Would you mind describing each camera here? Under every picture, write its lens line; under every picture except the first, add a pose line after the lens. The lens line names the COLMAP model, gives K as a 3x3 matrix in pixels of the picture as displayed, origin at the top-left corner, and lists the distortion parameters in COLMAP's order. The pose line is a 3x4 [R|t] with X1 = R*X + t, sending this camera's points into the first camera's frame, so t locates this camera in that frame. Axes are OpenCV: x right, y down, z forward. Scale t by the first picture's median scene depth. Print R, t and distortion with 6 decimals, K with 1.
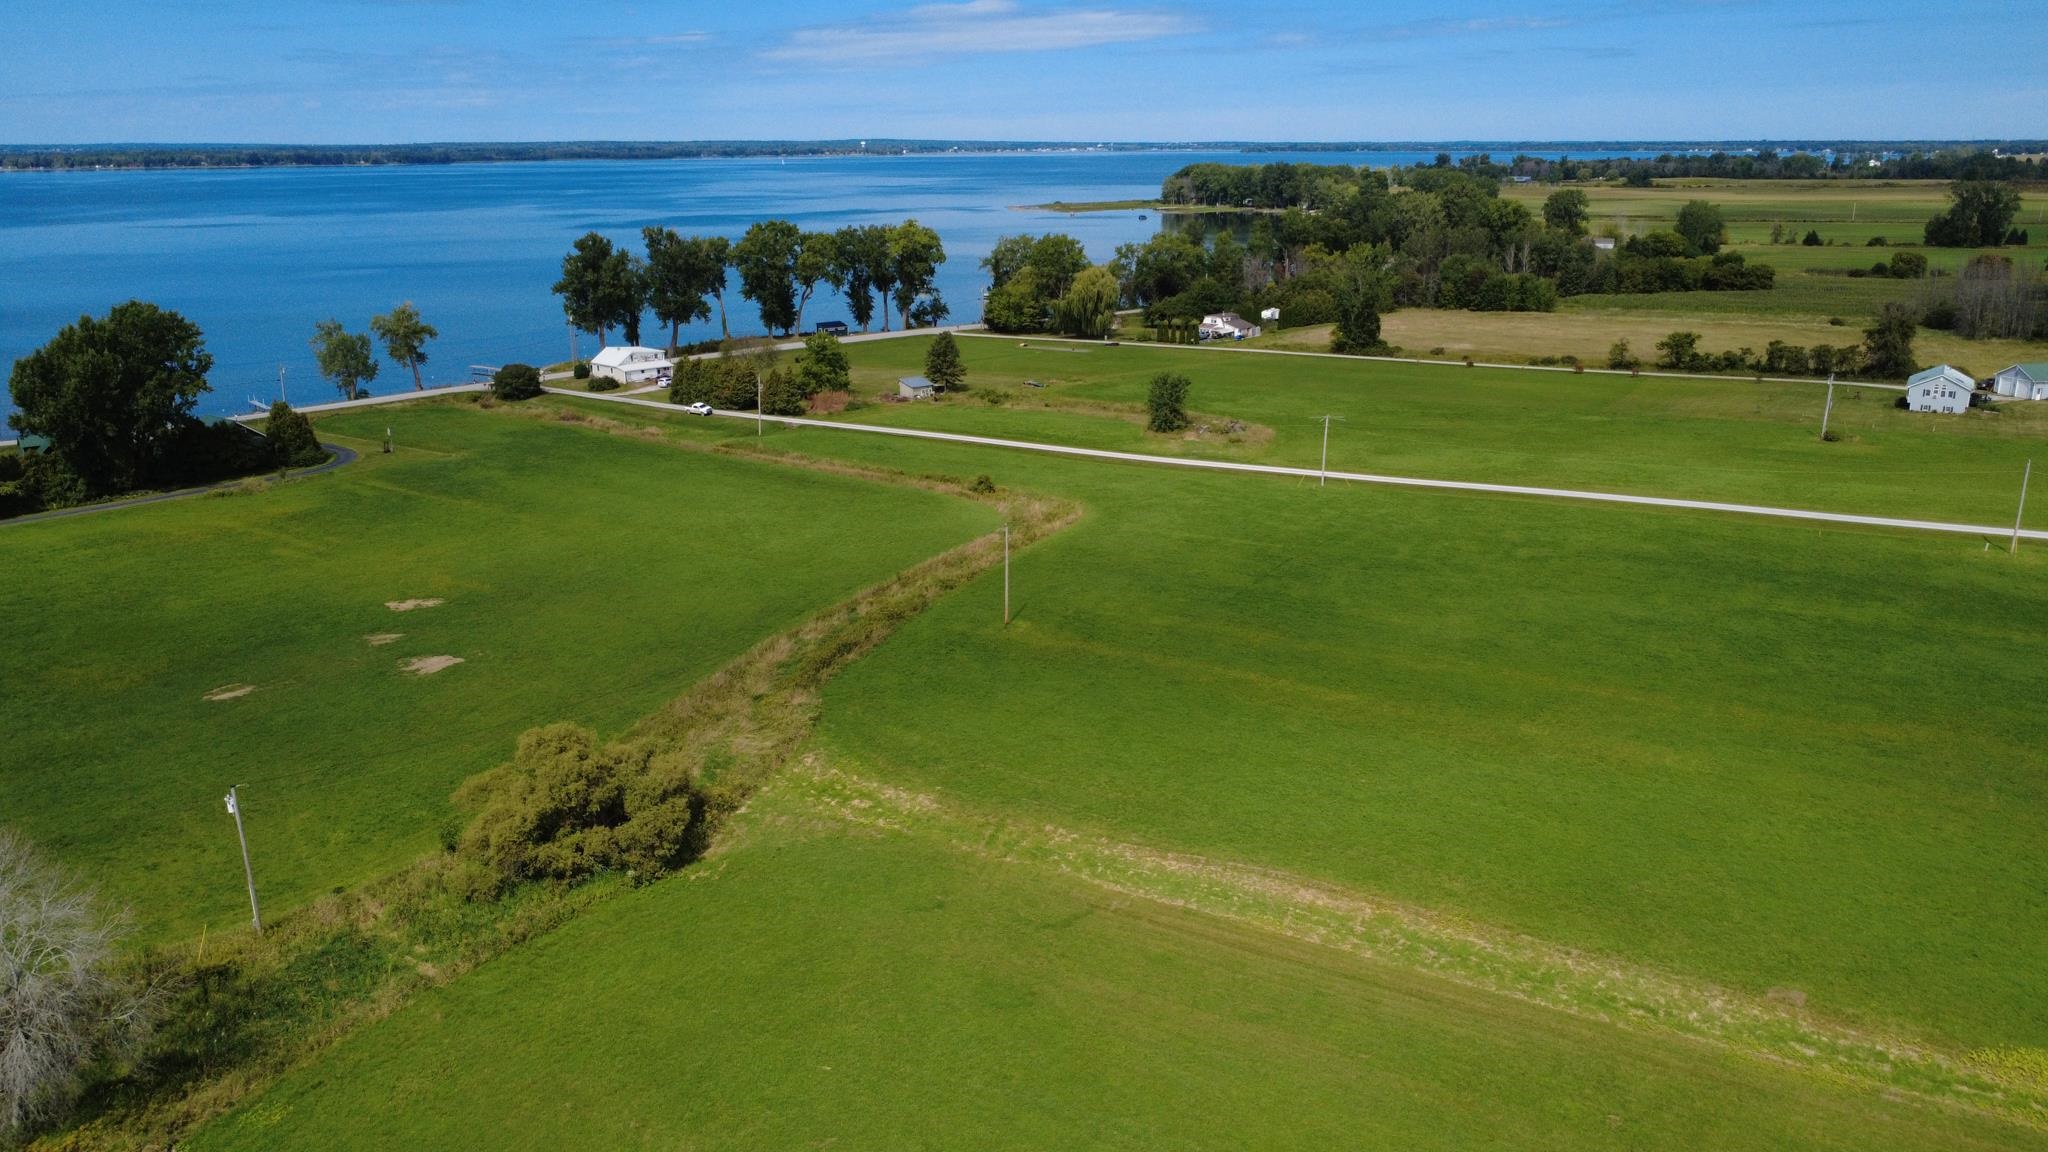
lens RADIAL K [[1486.5, 0, 1029.1], [0, 1486.5, 578.4], [0, 0, 1]] dist [-0.000594, -0.000975]
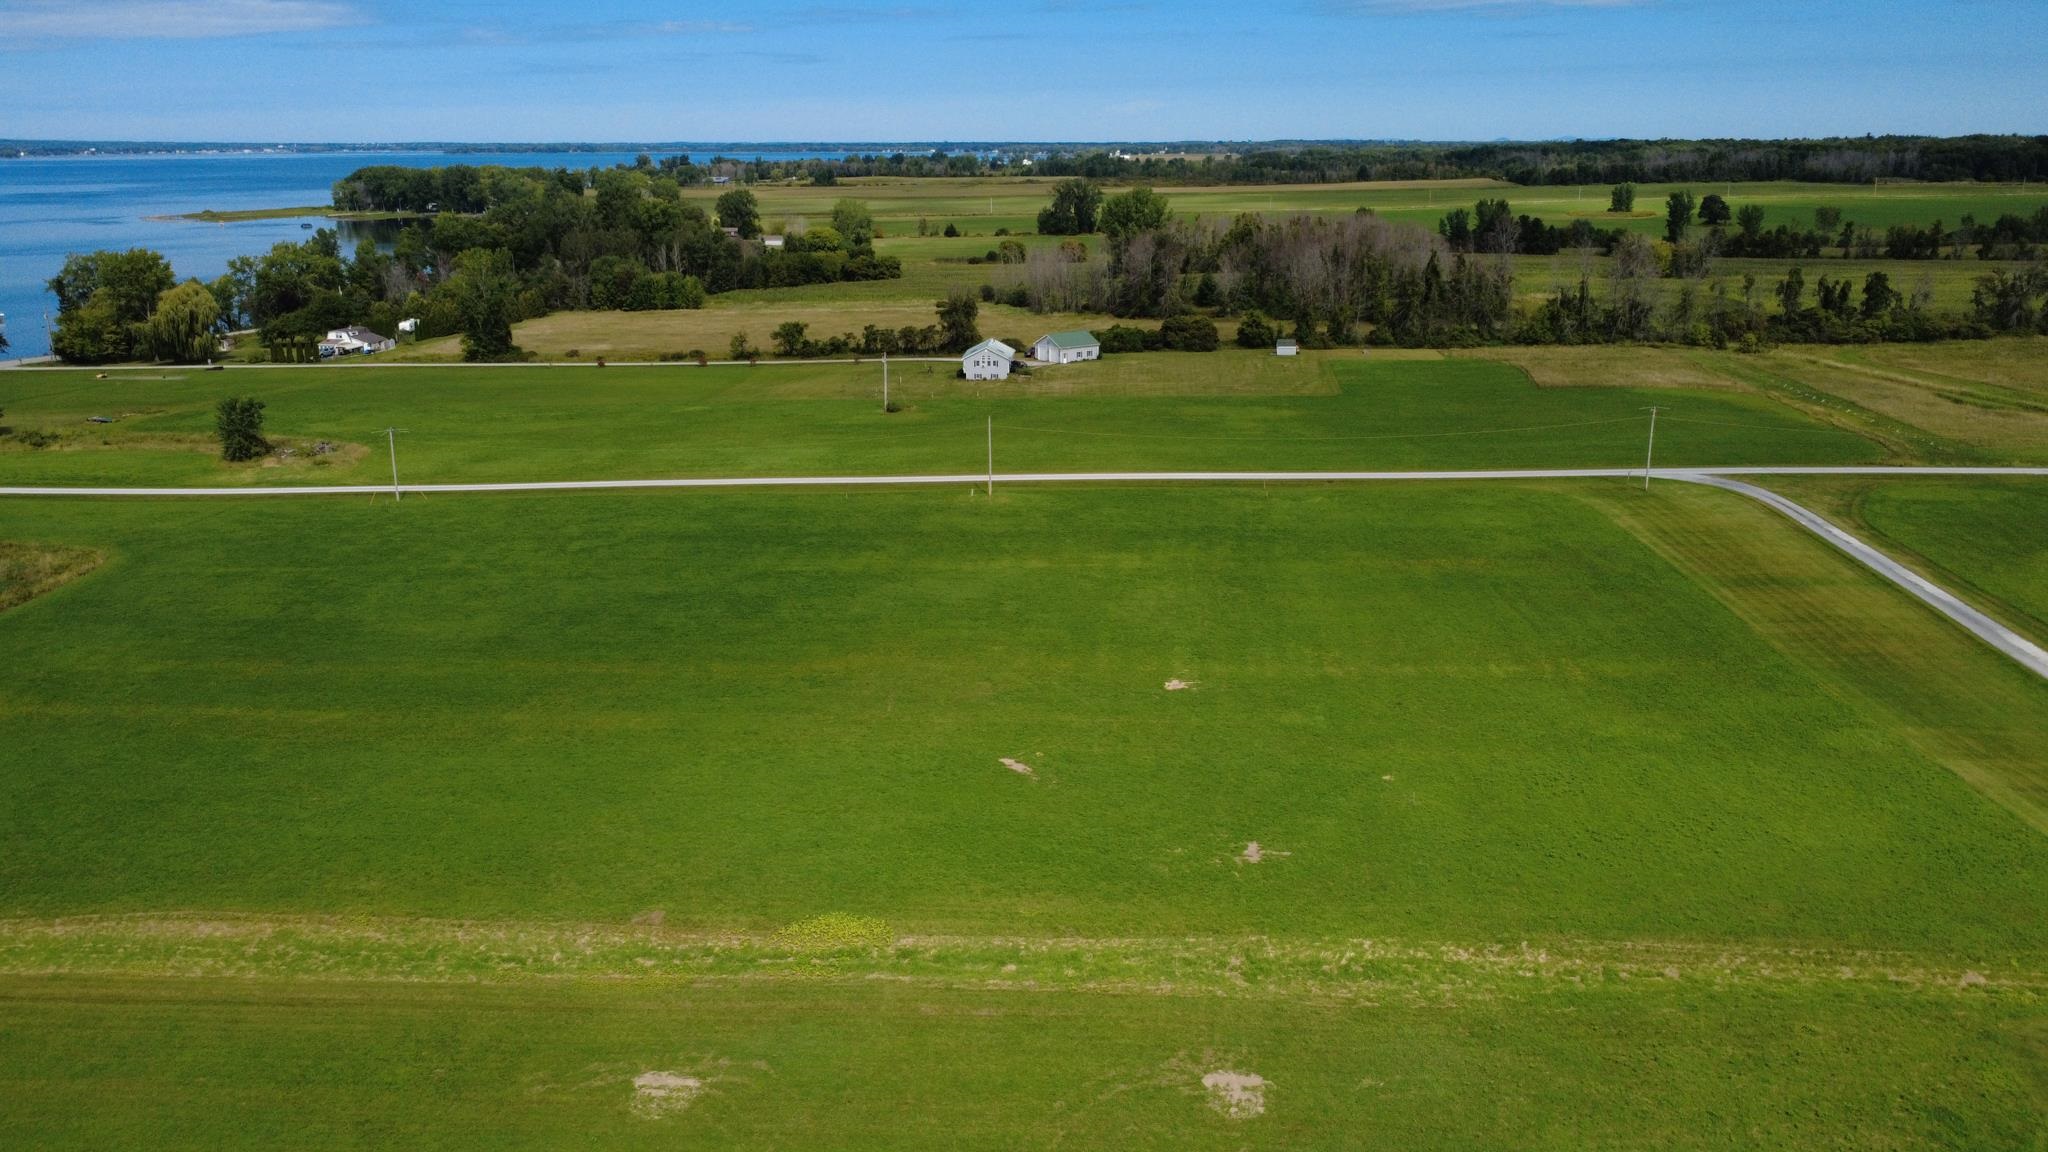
lens RADIAL K [[1486.5, 0, 1029.1], [0, 1486.5, 578.4], [0, 0, 1]] dist [-0.000594, -0.000975]
pose [[0.880278, -0.132372, 0.455619, 0.072868], [0.132650, 0.990661, 0.031532, 0.007863], [-0.455538, 0.032681, 0.889616, -0.034062]]
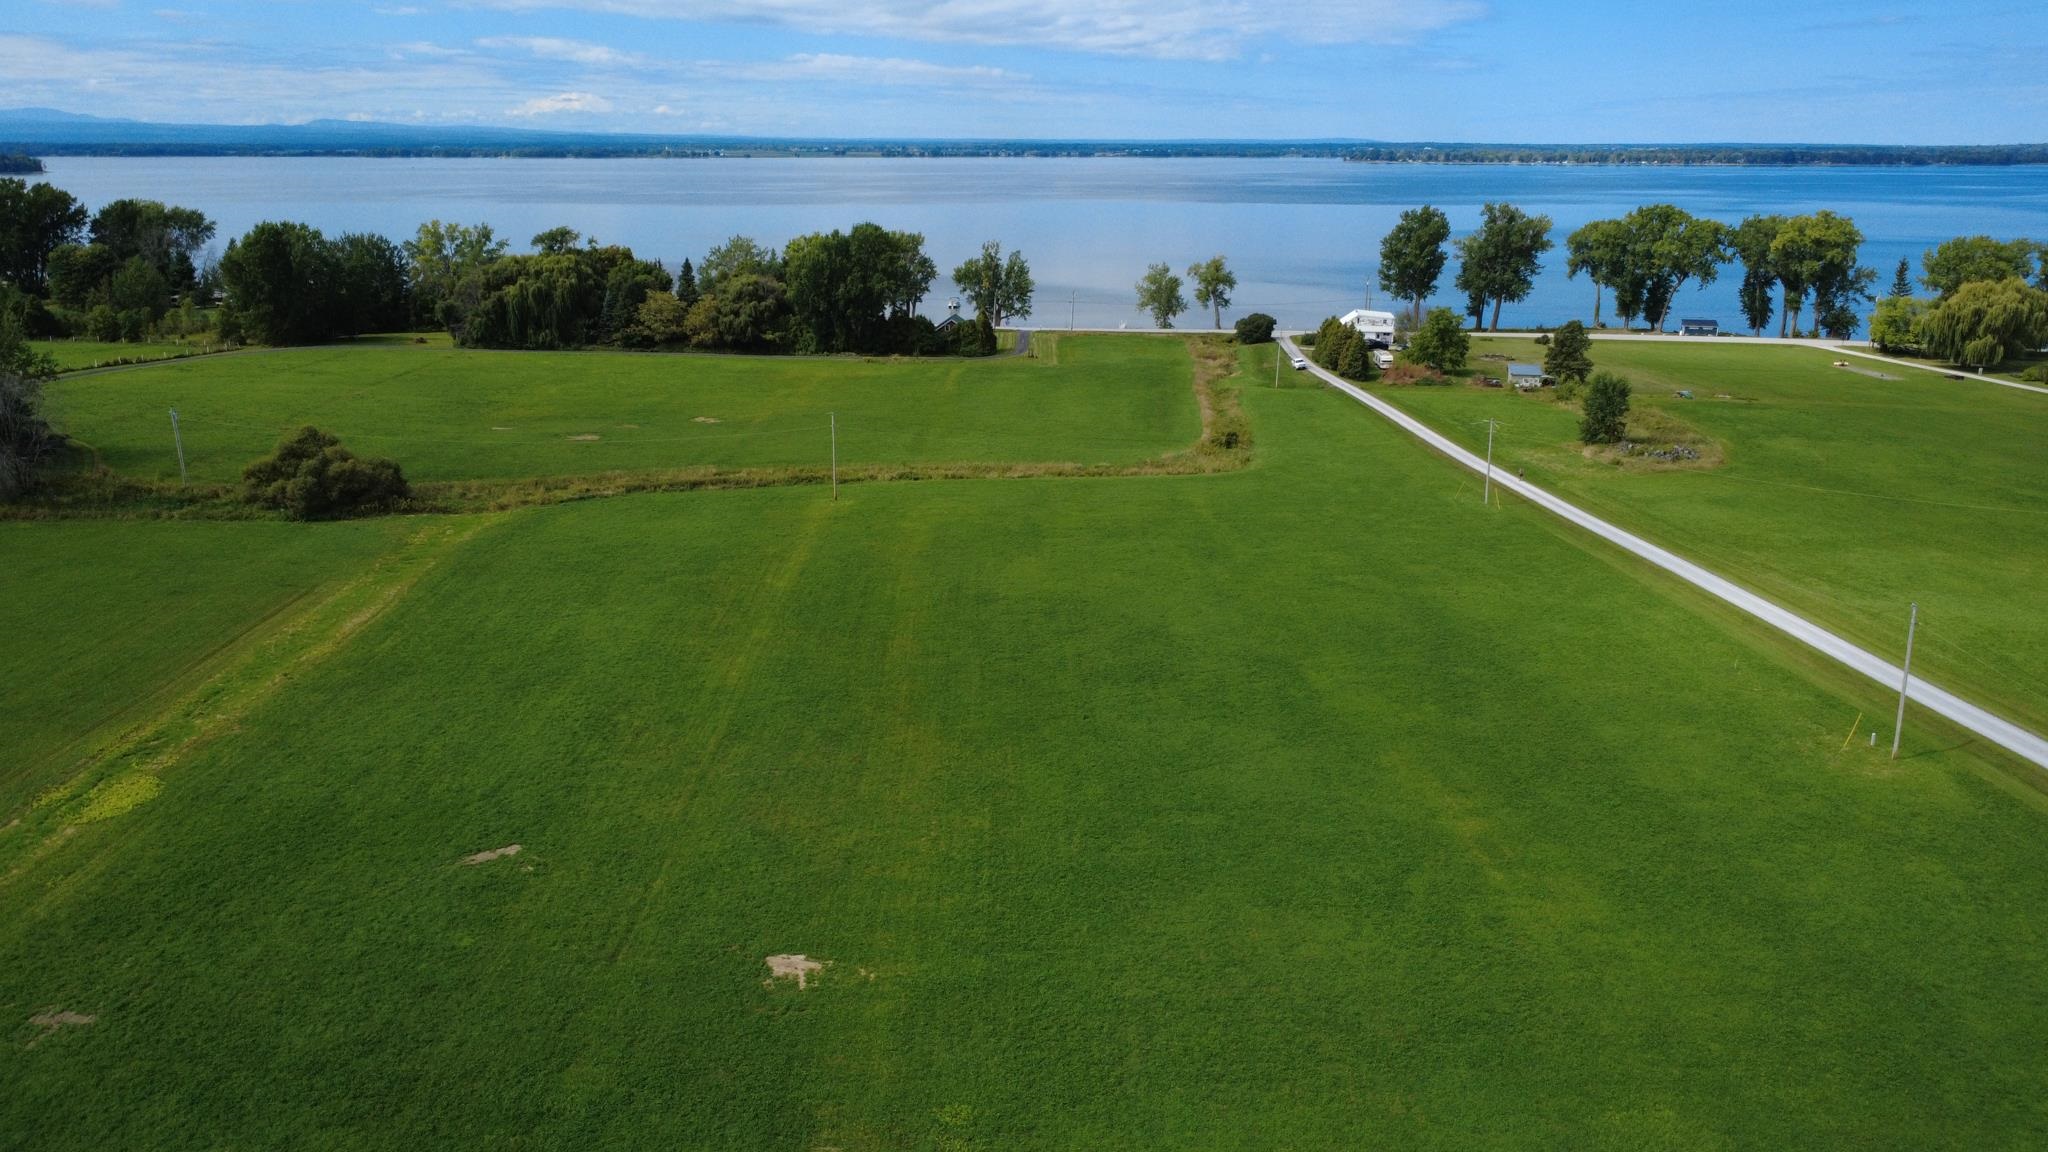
lens RADIAL K [[1486.5, 0, 1029.1], [0, 1486.5, 578.4], [0, 0, 1]] dist [-0.000594, -0.000975]
pose [[0.573143, 0.234004, -0.785334, 0.474209], [-0.234478, 0.965121, 0.116450, -0.038425], [0.785192, 0.117401, 0.608022, 0.189417]]
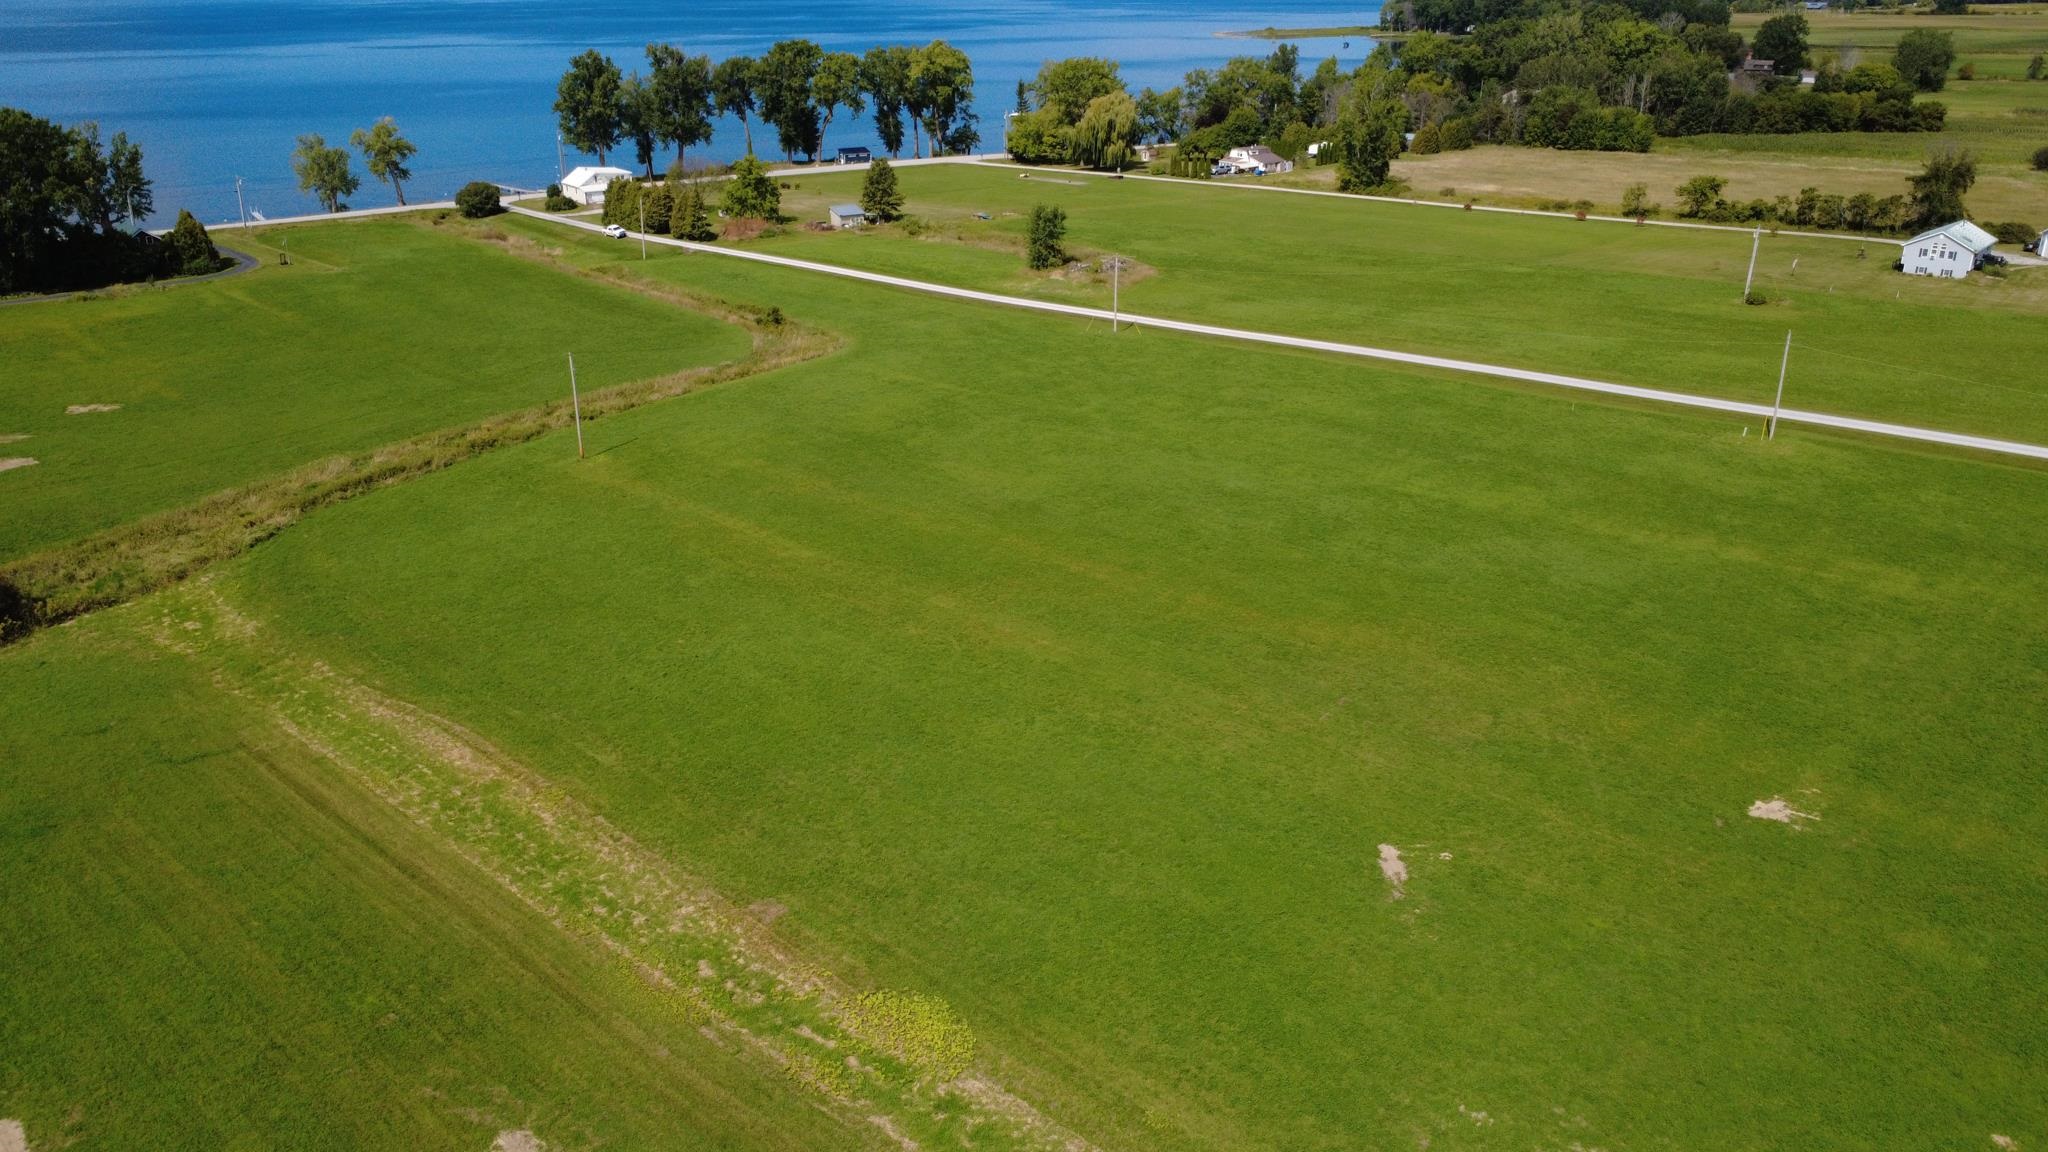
lens RADIAL K [[1485.0, 0, 1028.9], [0, 1485.0, 579.8], [0, 0, 1]] dist [-0.001661, 0.002119]
pose [[0.983649, 0.067933, -0.166792, 0.203393], [-0.049771, 0.992601, 0.110752, -0.005582], [0.173081, -0.100640, 0.979752, 0.044433]]
